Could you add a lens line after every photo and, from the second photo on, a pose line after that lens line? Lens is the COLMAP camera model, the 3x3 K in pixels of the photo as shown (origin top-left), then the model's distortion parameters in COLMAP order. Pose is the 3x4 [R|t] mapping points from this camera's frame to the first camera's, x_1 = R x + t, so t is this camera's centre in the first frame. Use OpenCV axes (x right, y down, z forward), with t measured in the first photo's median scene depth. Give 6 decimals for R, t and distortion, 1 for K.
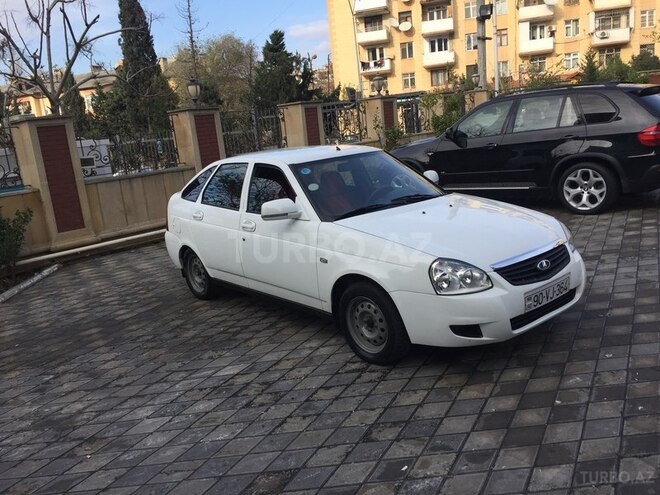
lens RADIAL K [[567.4, 0, 330.0], [0, 567.4, 247.5], [0, 0, 1]] dist [0.088344, -0.131552]
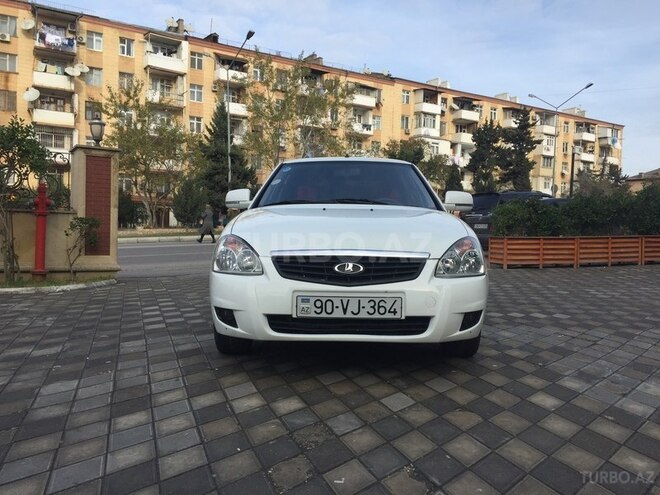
lens RADIAL K [[567.4, 0, 330.0], [0, 567.4, 247.5], [0, 0, 1]] dist [0.088344, -0.131552]
pose [[0.751360, 0.129745, -0.647012, 0.877197], [-0.220761, 0.973408, -0.061167, 0.057387], [0.621870, 0.188793, 0.760023, 0.389399]]
